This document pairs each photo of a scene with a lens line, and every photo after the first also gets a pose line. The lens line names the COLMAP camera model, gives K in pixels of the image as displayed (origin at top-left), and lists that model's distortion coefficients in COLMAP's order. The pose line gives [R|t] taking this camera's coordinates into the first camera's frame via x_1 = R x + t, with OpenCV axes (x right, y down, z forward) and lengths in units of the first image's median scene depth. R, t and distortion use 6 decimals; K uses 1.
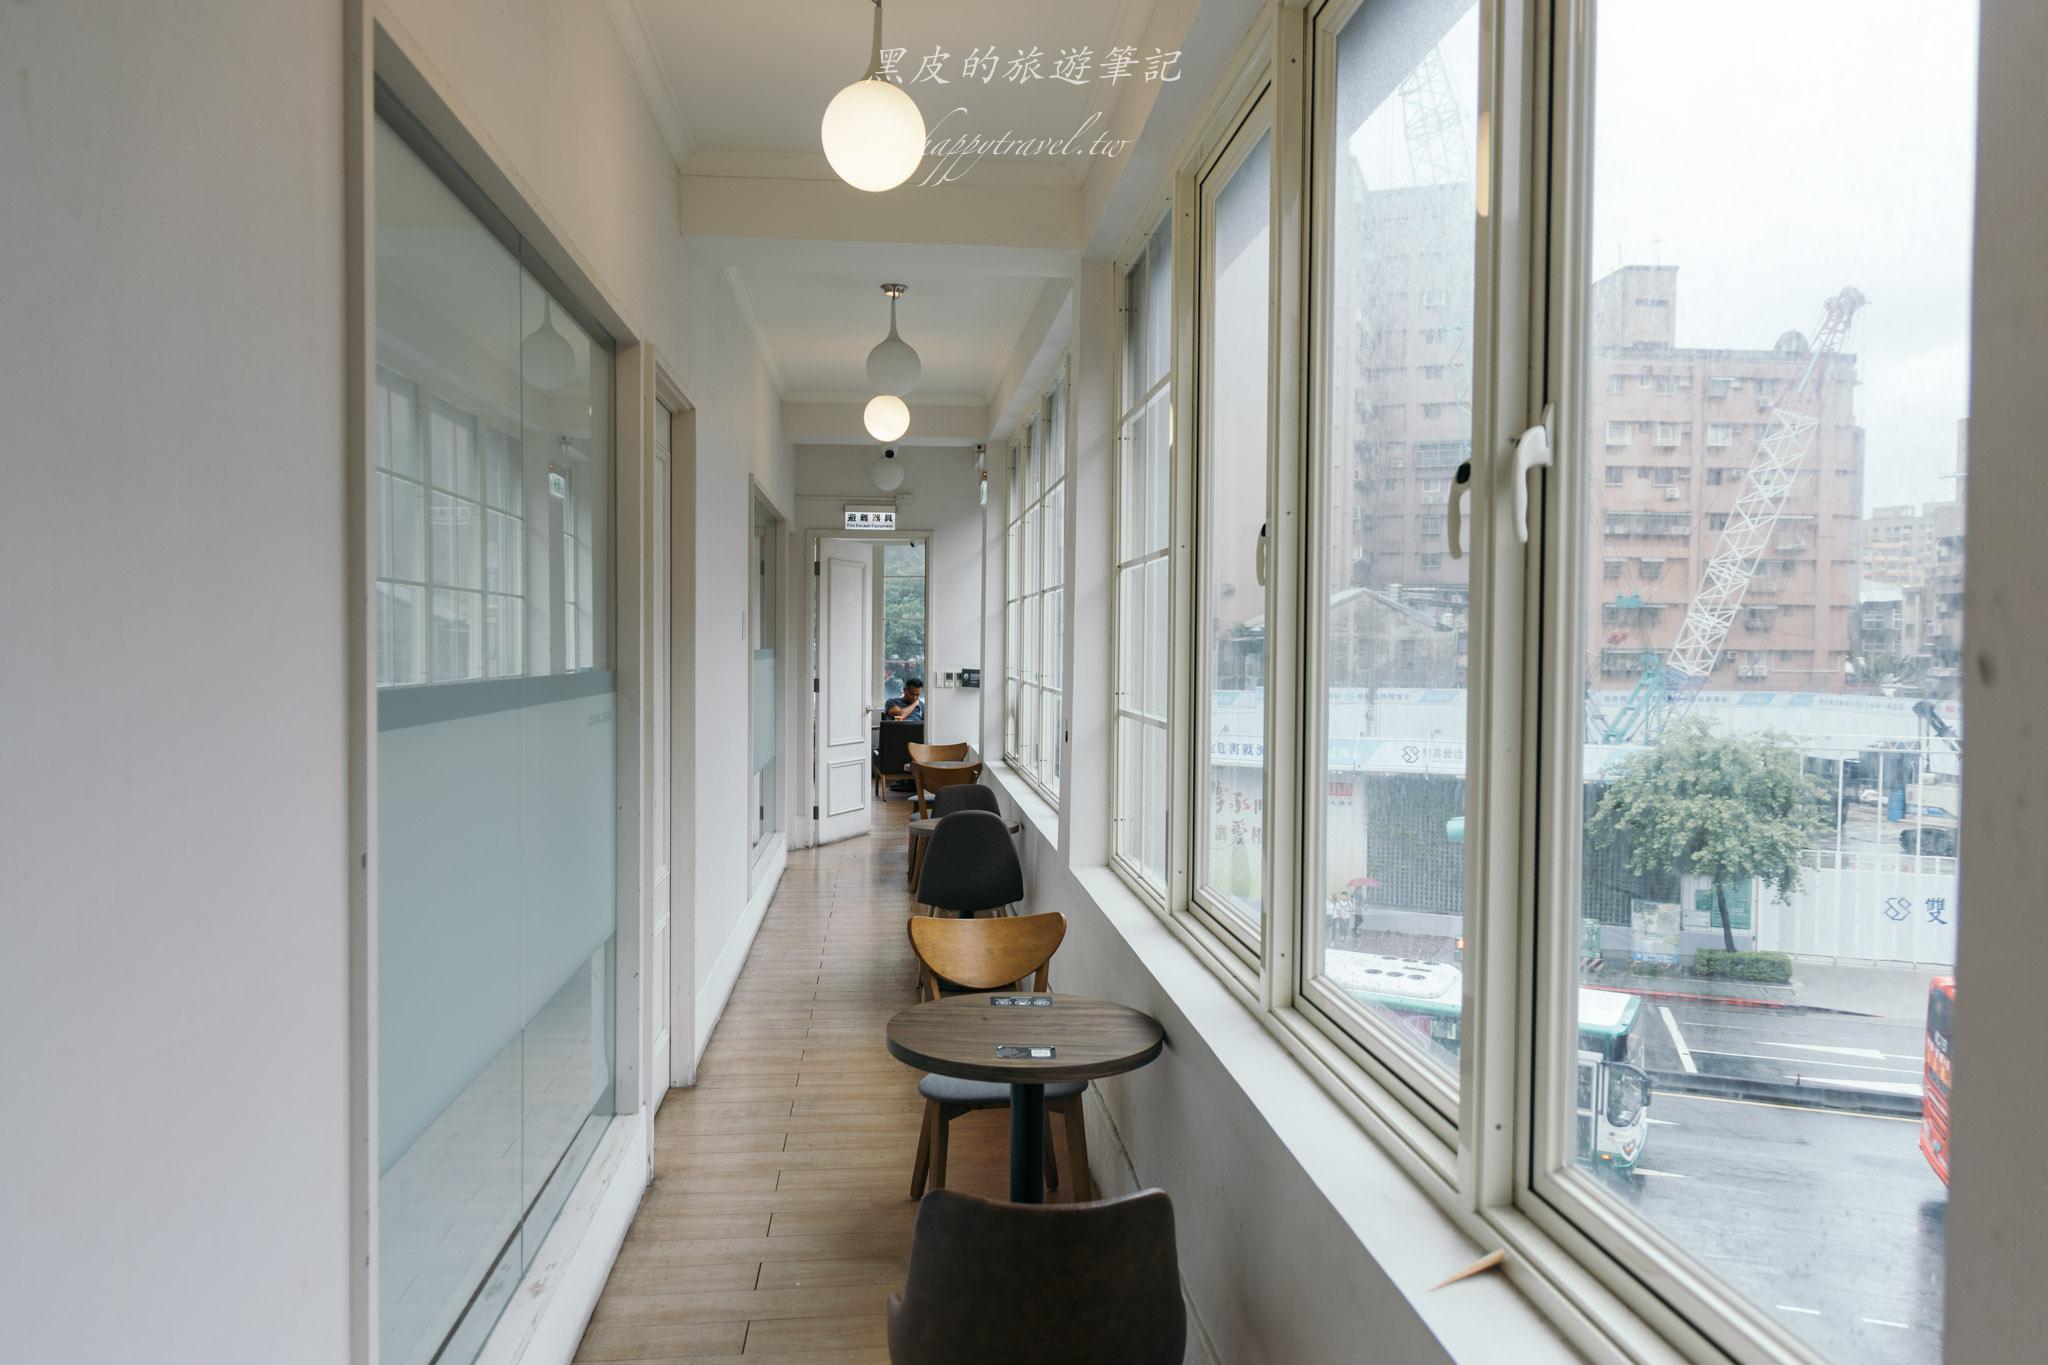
lens RADIAL K [[1461.2, 0, 1024.0], [0, 1461.2, 682.5], [0, 0, 1]] dist [-0.009374, 0.000335]
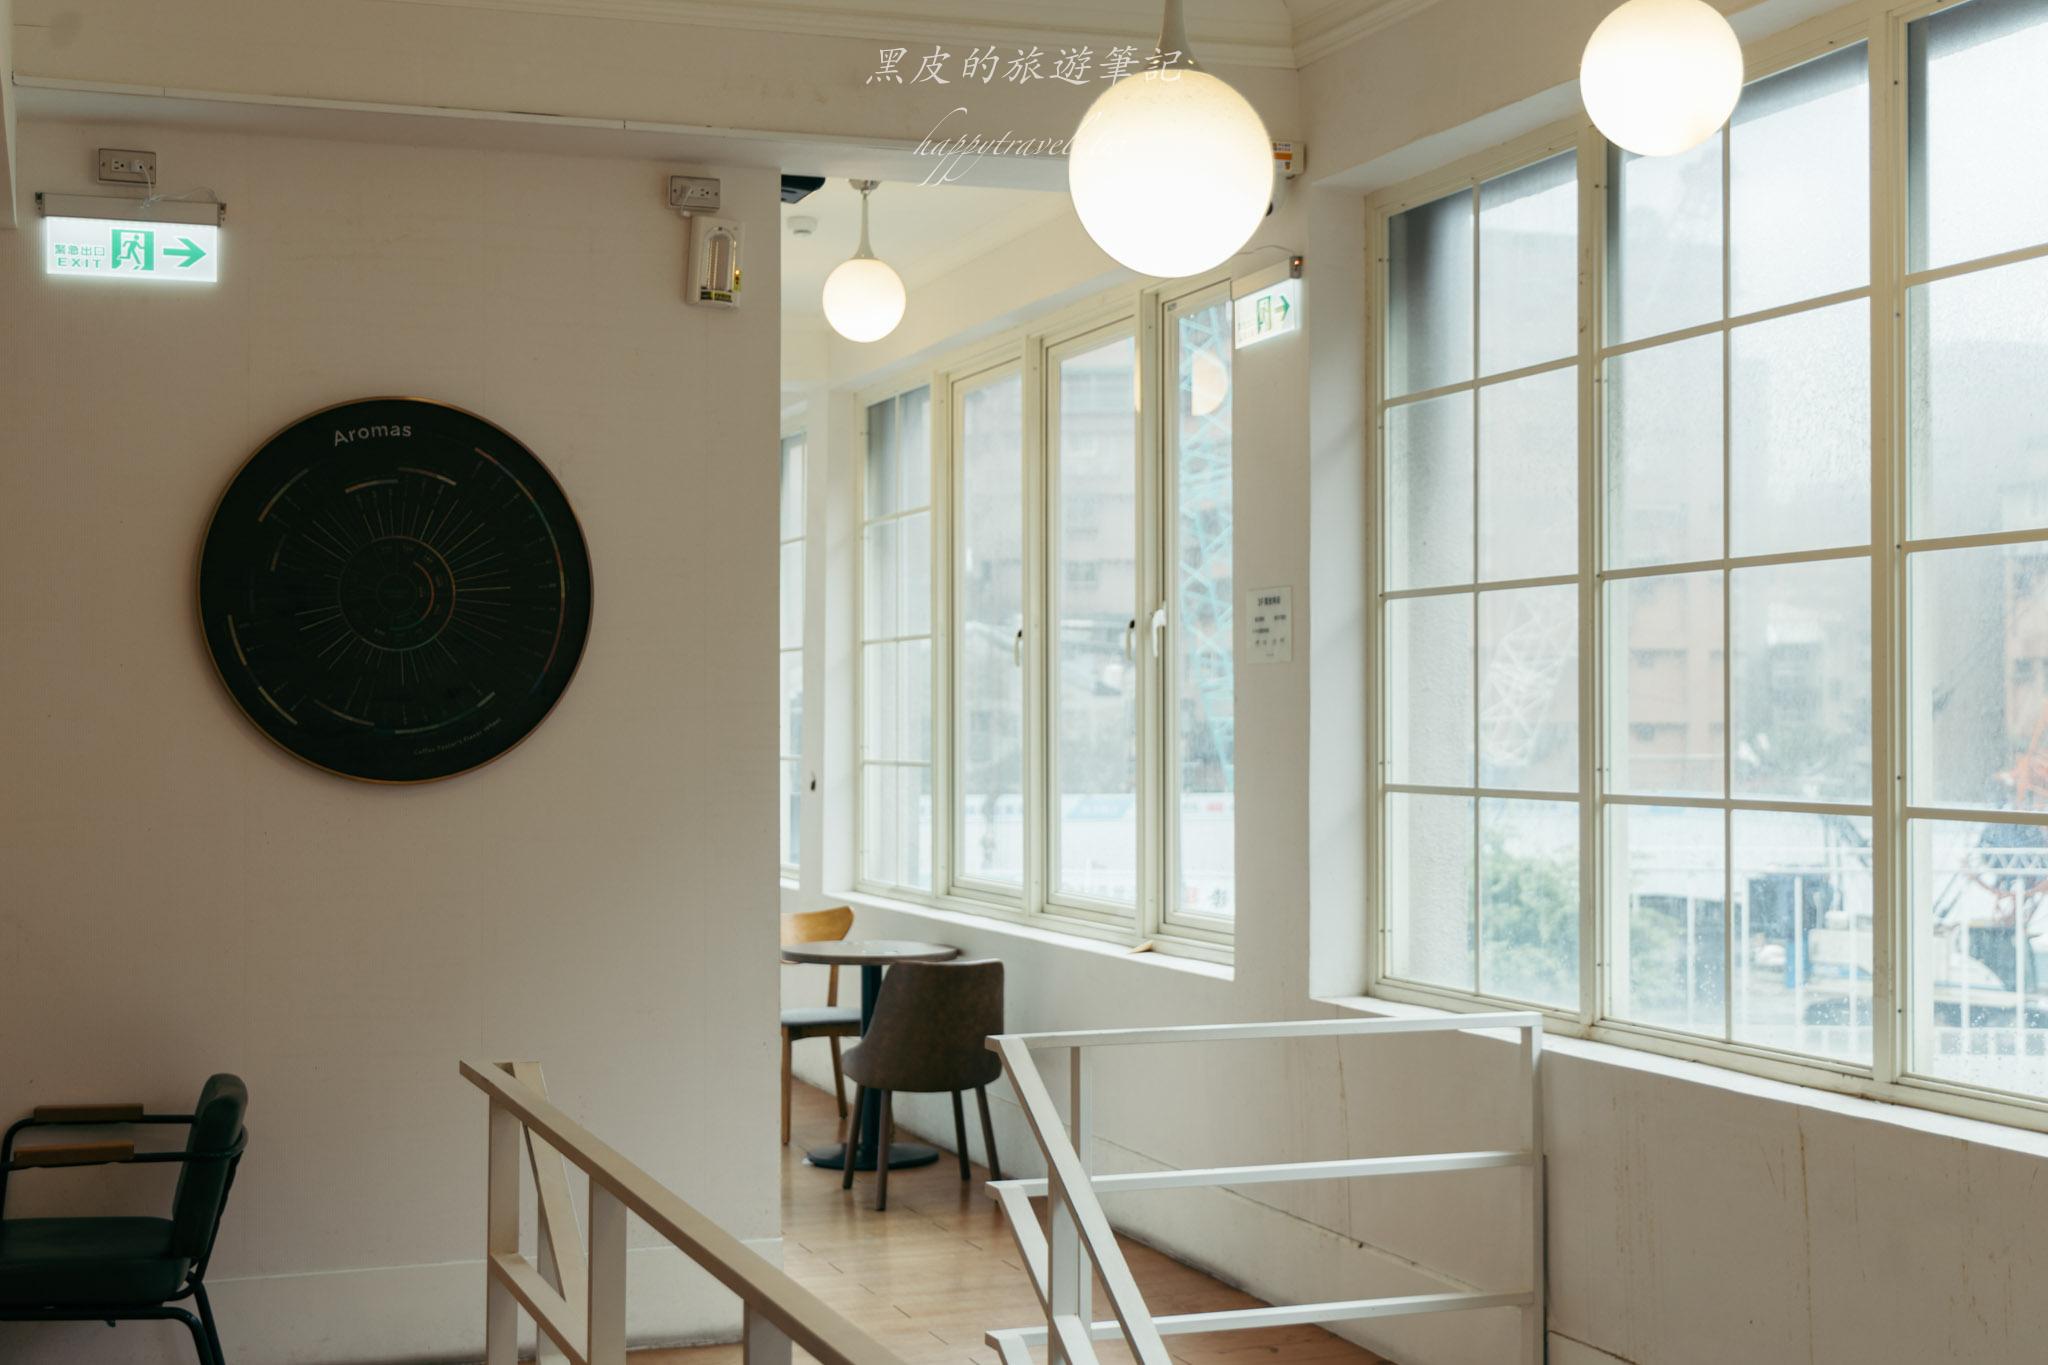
lens RADIAL K [[2758.2, 0, 1024.0], [0, 2758.2, 682.5], [0, 0, 1]] dist [0.010108, 0.001520]
pose [[0.968907, -0.005645, 0.247362, -0.043184], [0.015883, 0.999097, -0.039412, 0.005386], [-0.246916, 0.042115, 0.968121, -0.145302]]
